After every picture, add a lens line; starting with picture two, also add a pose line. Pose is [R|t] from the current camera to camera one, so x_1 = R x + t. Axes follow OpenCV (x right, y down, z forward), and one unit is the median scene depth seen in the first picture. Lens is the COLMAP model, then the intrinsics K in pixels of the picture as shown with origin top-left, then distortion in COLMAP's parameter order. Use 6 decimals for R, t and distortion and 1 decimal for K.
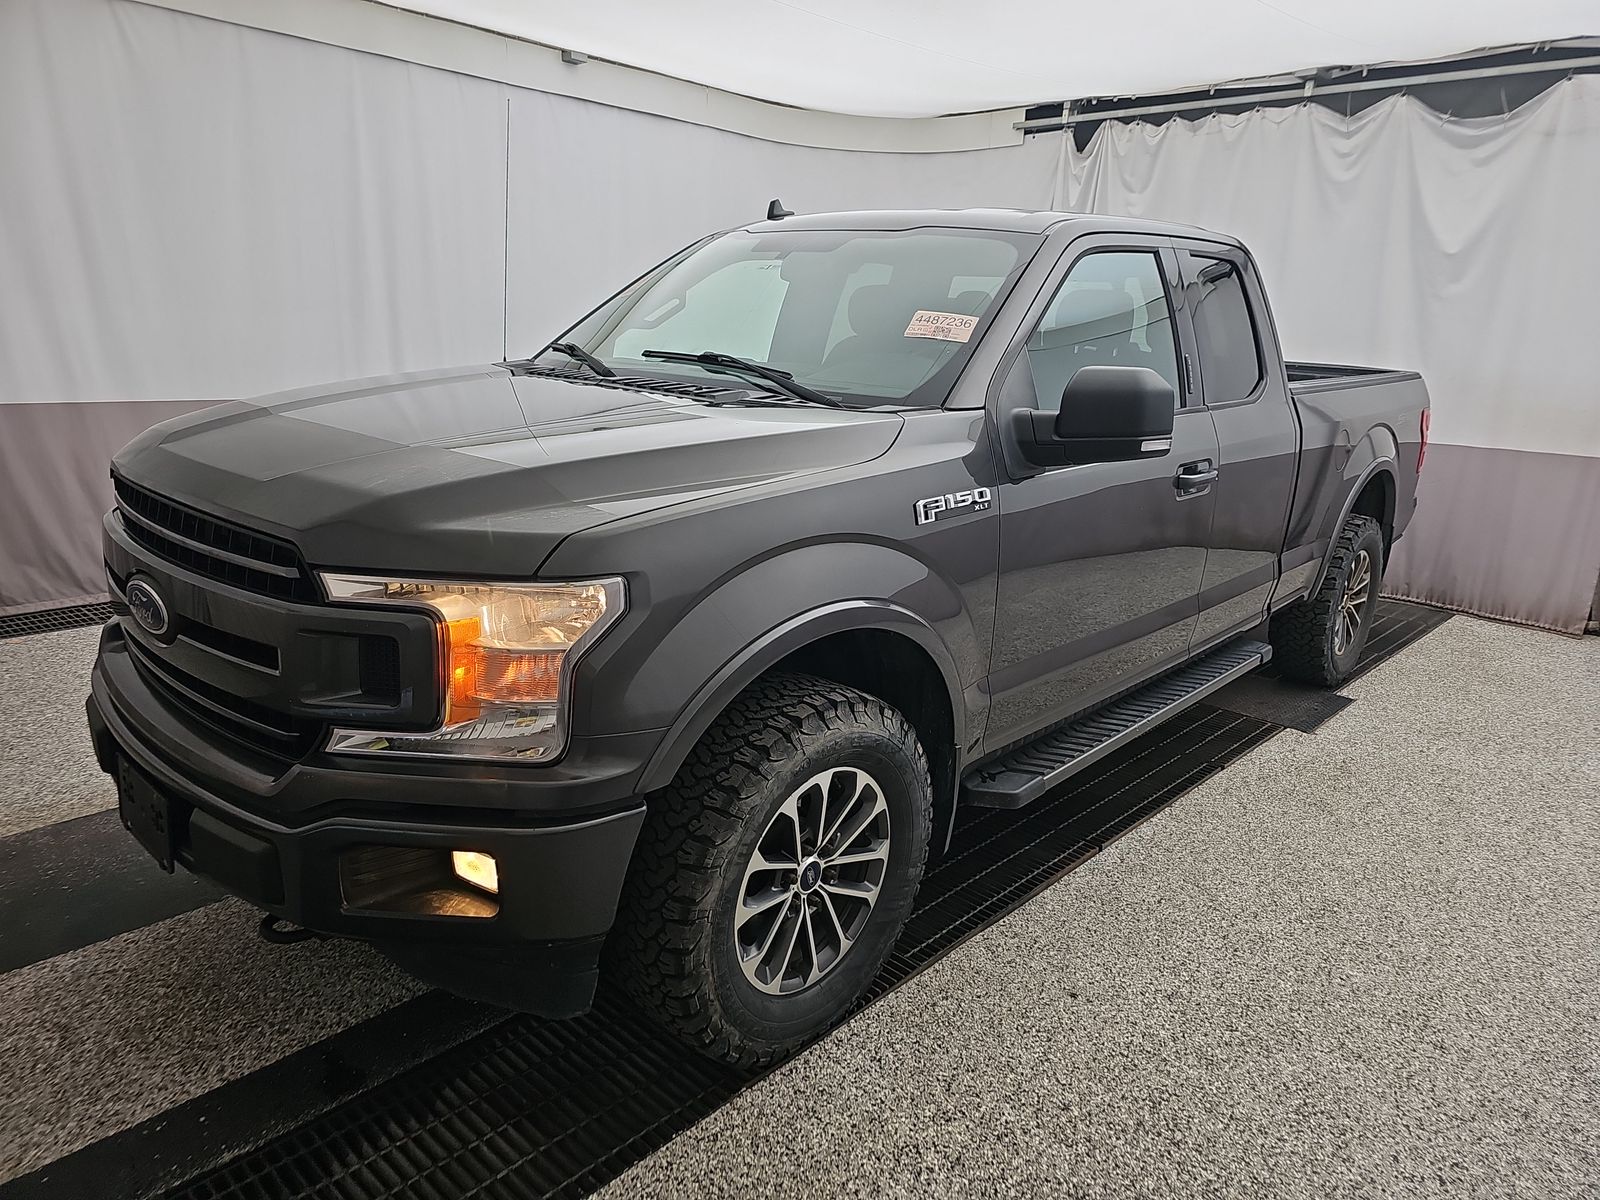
lens RADIAL K [[1078.3, 0, 820.6], [0, 1078.3, 594.2], [0, 0, 1]] dist [0.022670, -0.020640]
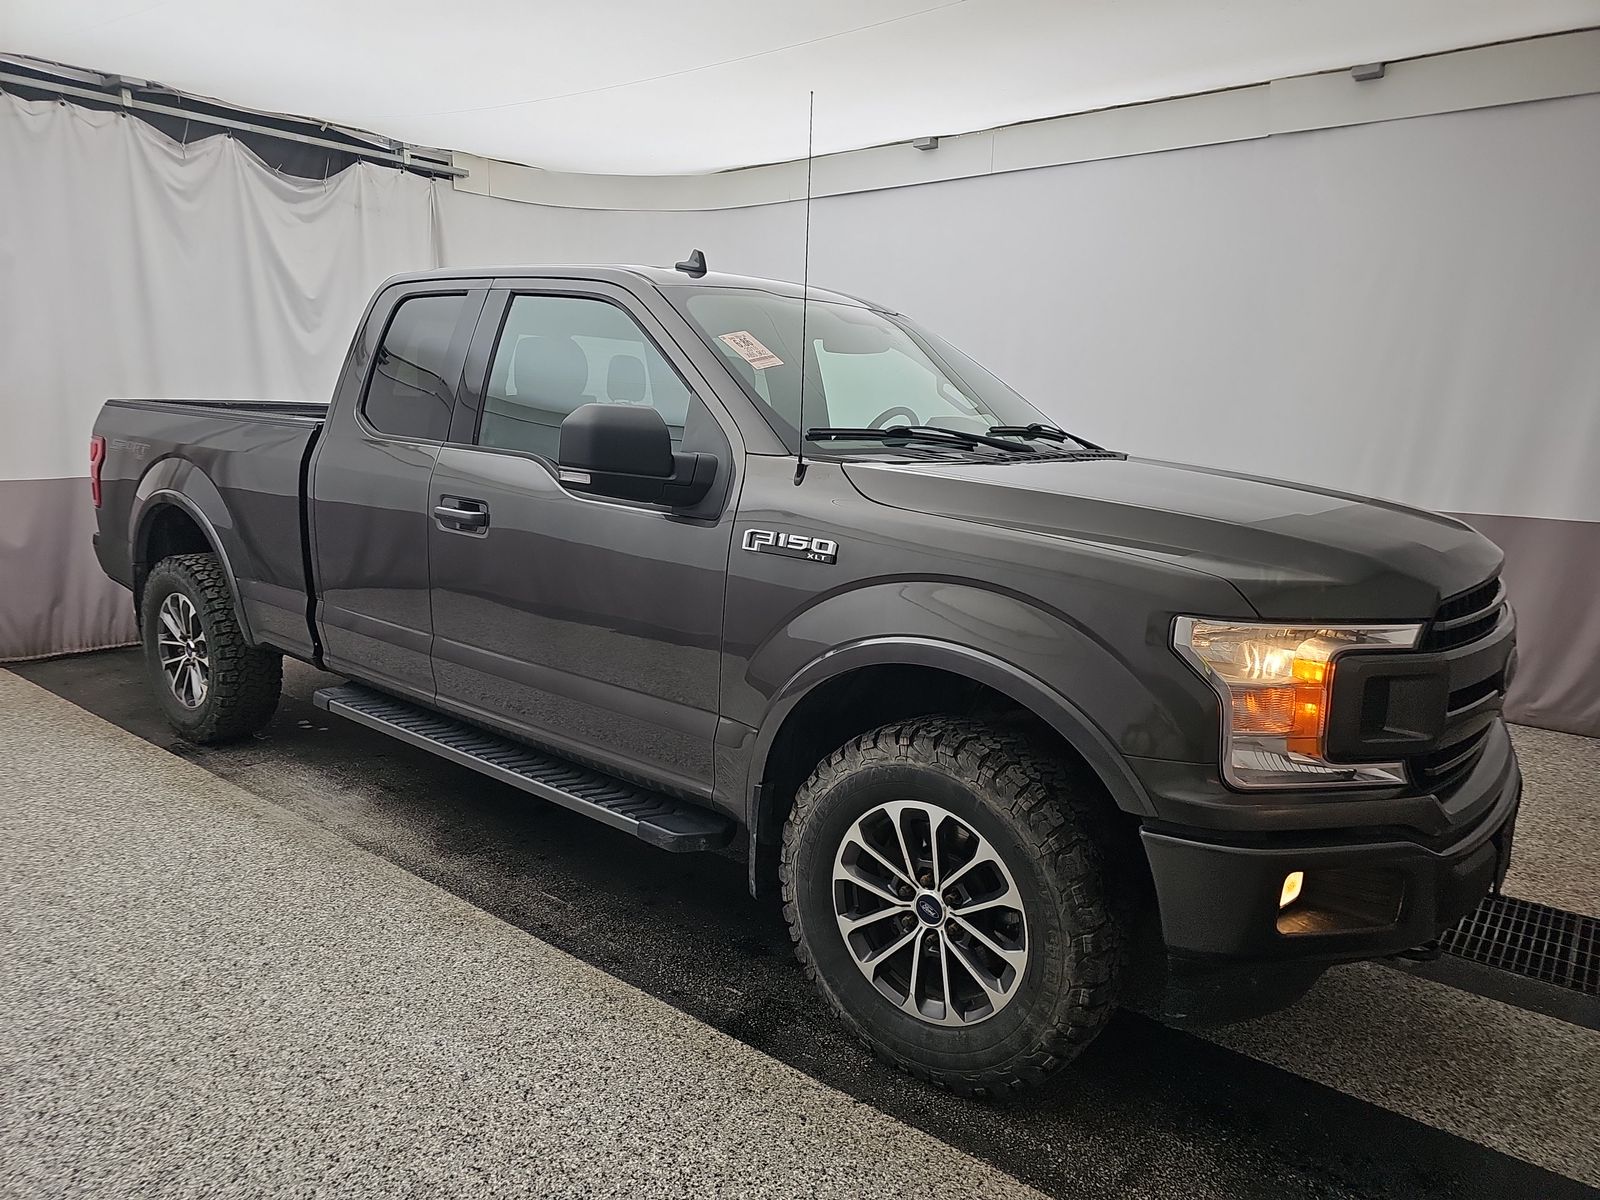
lens RADIAL K [[1078.3, 0, 820.6], [0, 1078.3, 594.2], [0, 0, 1]] dist [0.022670, -0.020640]
pose [[-0.089905, -0.212392, 0.973040, -0.537492], [0.215255, 0.949761, 0.227199, -0.154959], [-0.972411, 0.229878, -0.039670, 0.559462]]
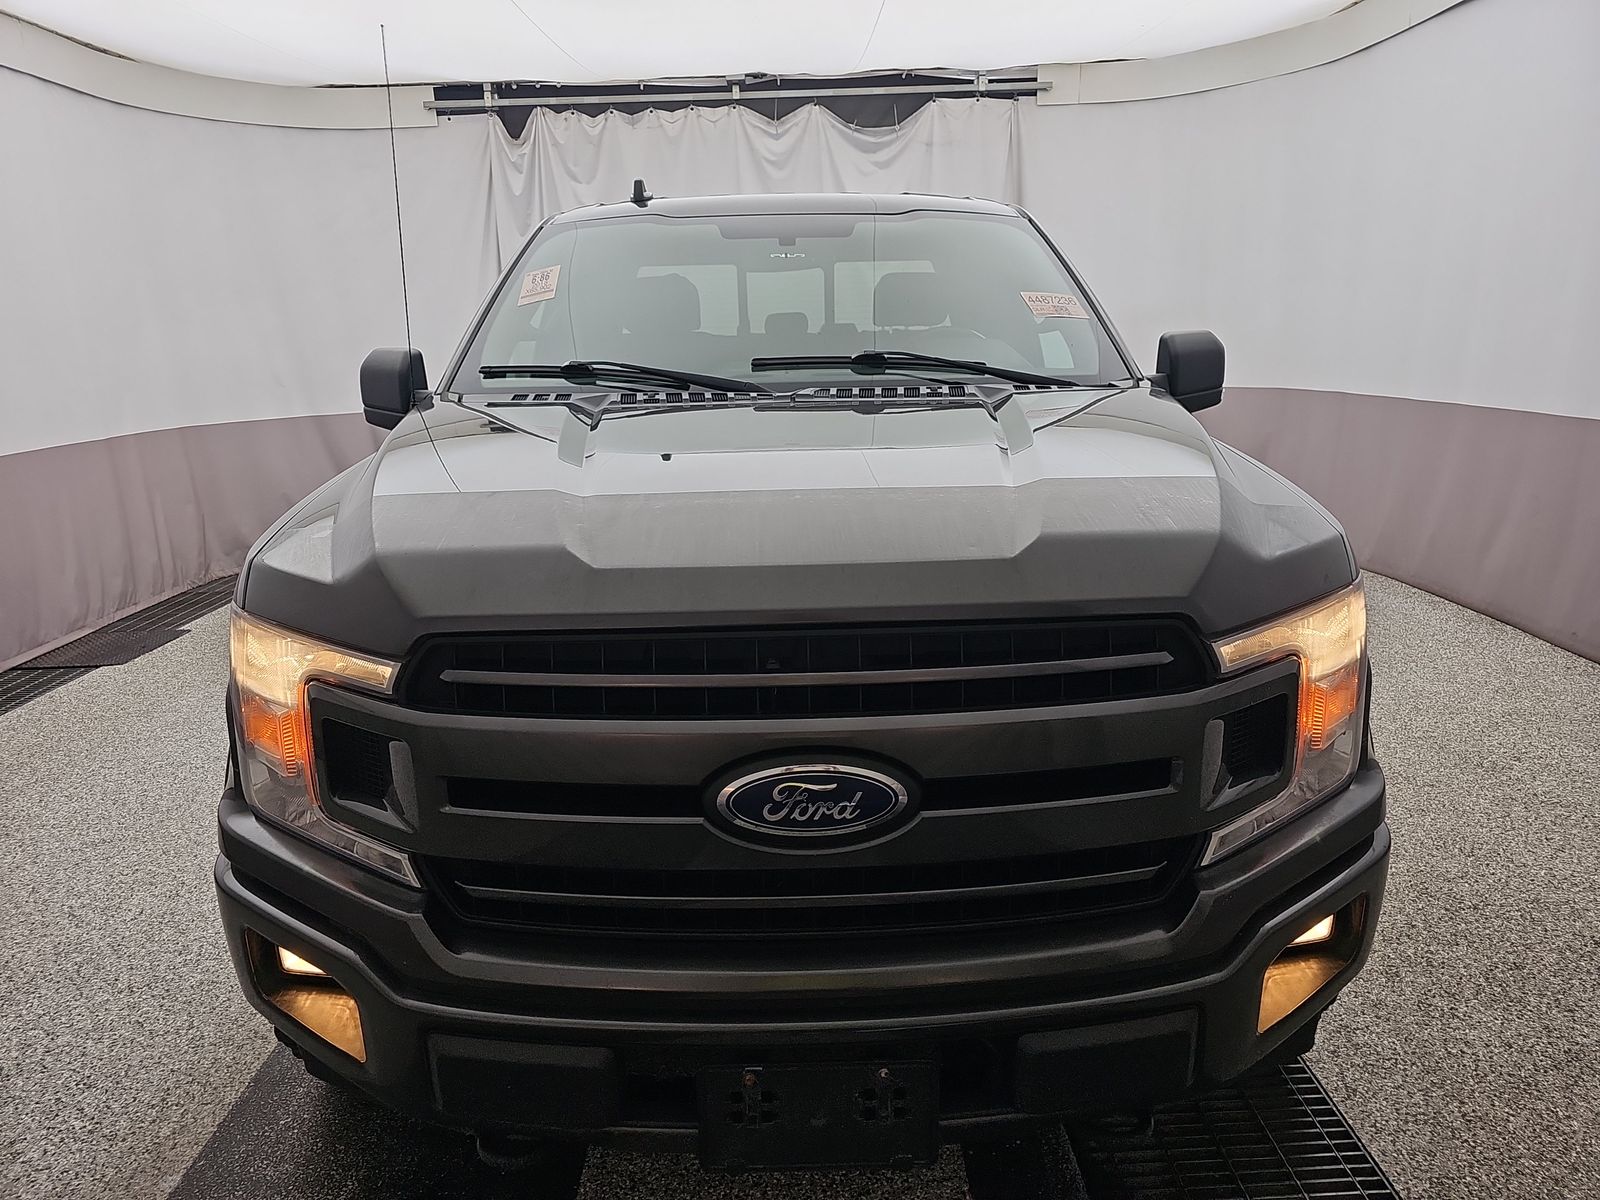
lens RADIAL K [[1053.1, 0, 800.0], [0, 1053.1, 600.0], [0, 0, 1]] dist [0.022902, -0.000722]
pose [[0.726007, -0.231872, 0.647417, -0.317767], [0.221201, 0.970149, 0.099405, -0.052253], [-0.651140, 0.071041, 0.755626, 0.167901]]
